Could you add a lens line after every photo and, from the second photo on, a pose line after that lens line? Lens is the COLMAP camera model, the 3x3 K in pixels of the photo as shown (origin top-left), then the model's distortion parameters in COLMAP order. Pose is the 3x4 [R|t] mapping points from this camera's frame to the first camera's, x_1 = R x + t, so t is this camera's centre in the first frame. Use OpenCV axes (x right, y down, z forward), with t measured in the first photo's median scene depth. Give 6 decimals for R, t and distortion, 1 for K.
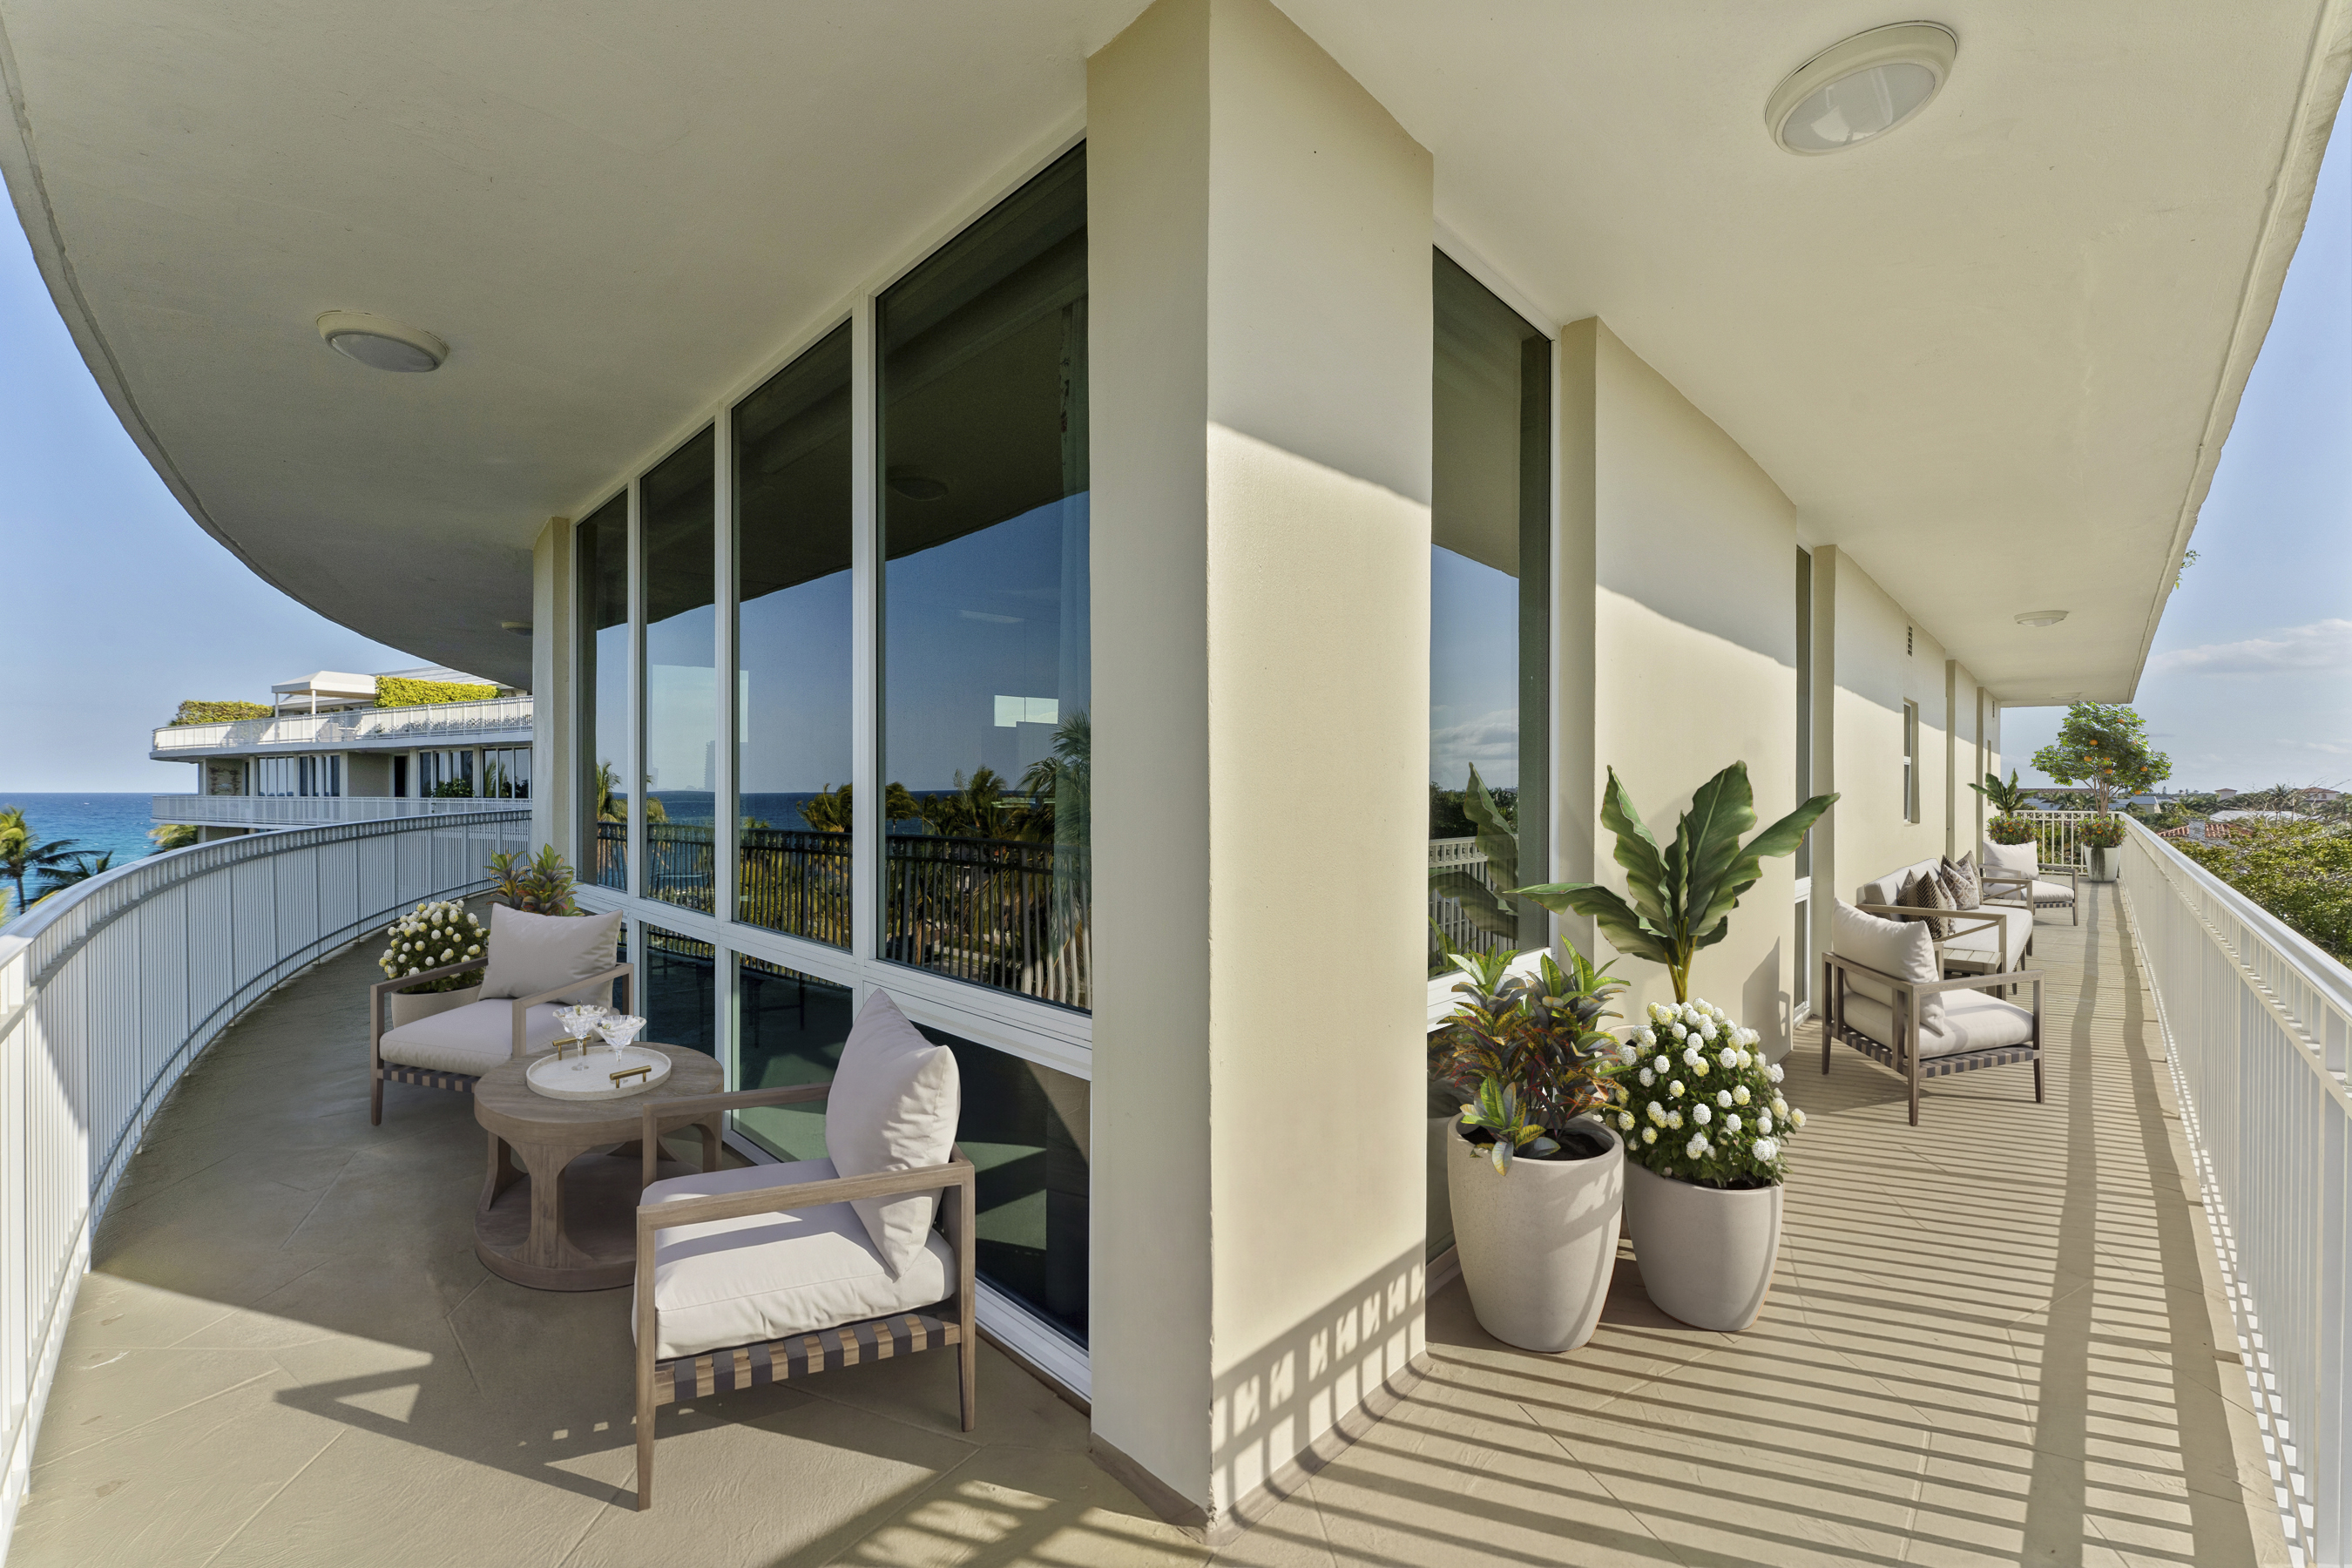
lens RADIAL K [[971.1, 0, 1176.6], [0, 971.1, 781.8], [0, 0, 1]] dist [-0.000068, -0.000004]
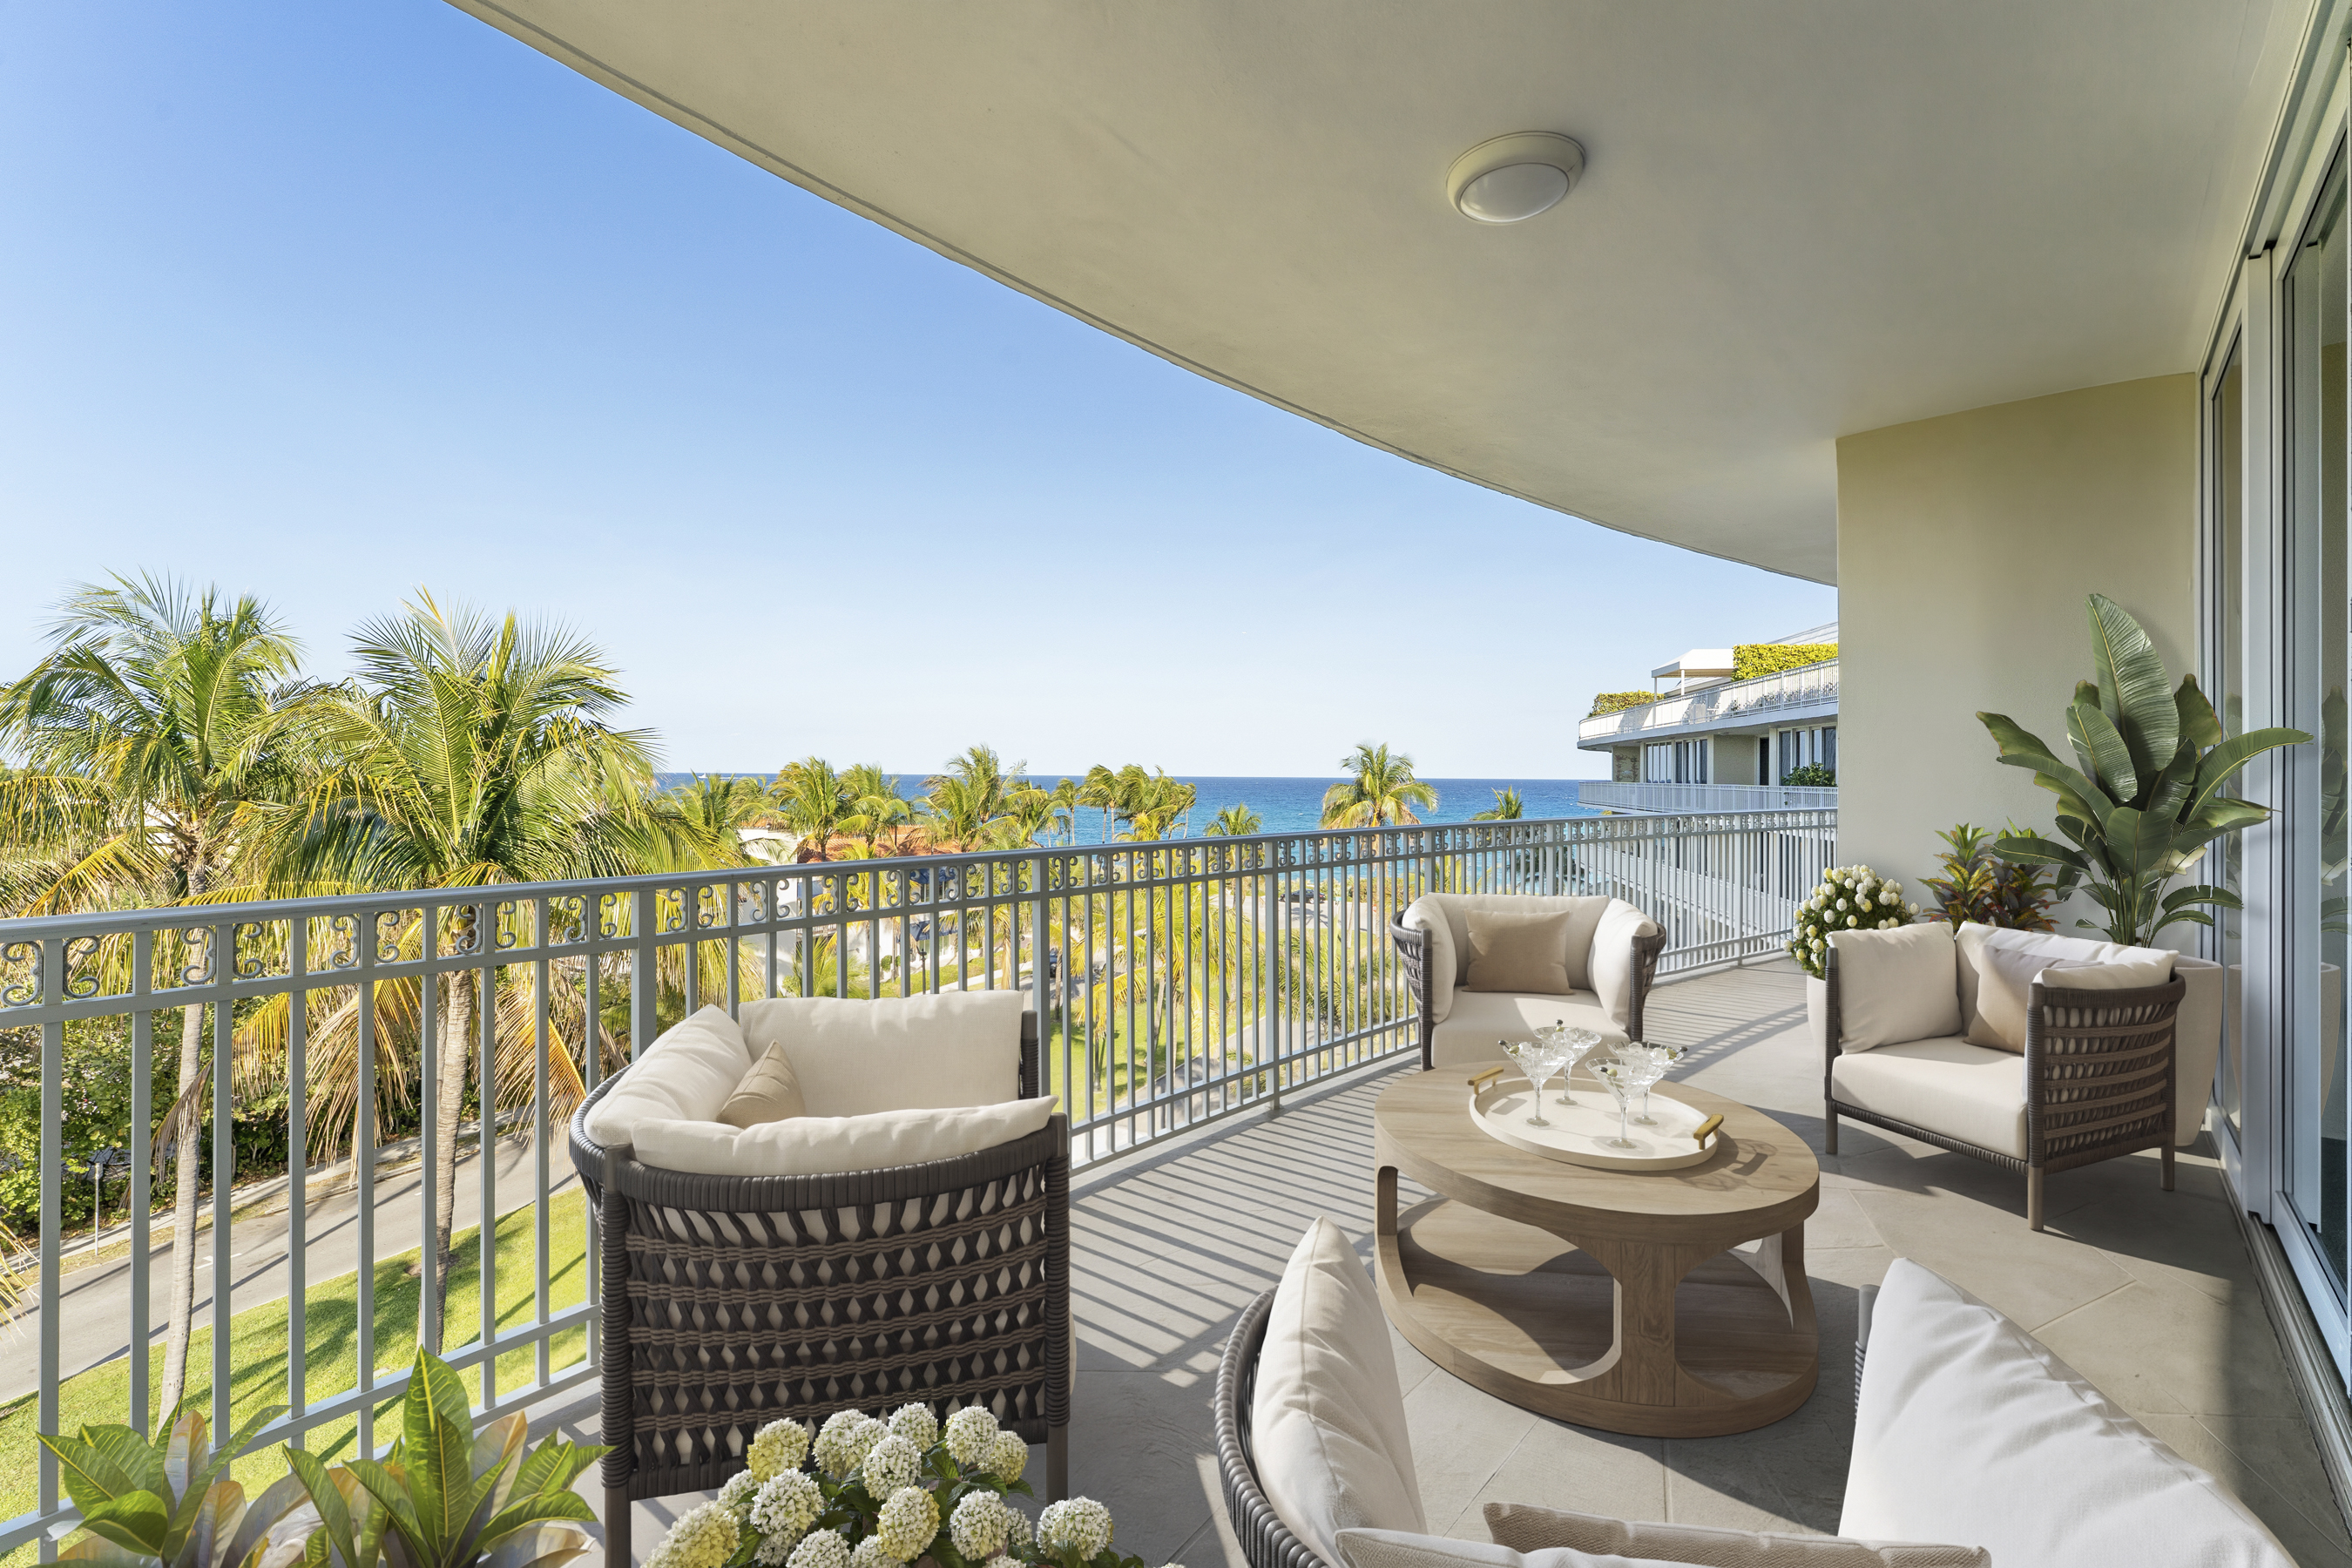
lens RADIAL K [[1065.2, 0, 1176.3], [0, 1065.2, 781.9], [0, 0, 1]] dist [-0.000105, -0.000003]
pose [[-0.362023, -0.002187, -0.932167, 0.249153], [-0.007763, 0.999970, 0.000669, 0.016822], [0.932137, 0.007479, -0.362029, 0.910947]]
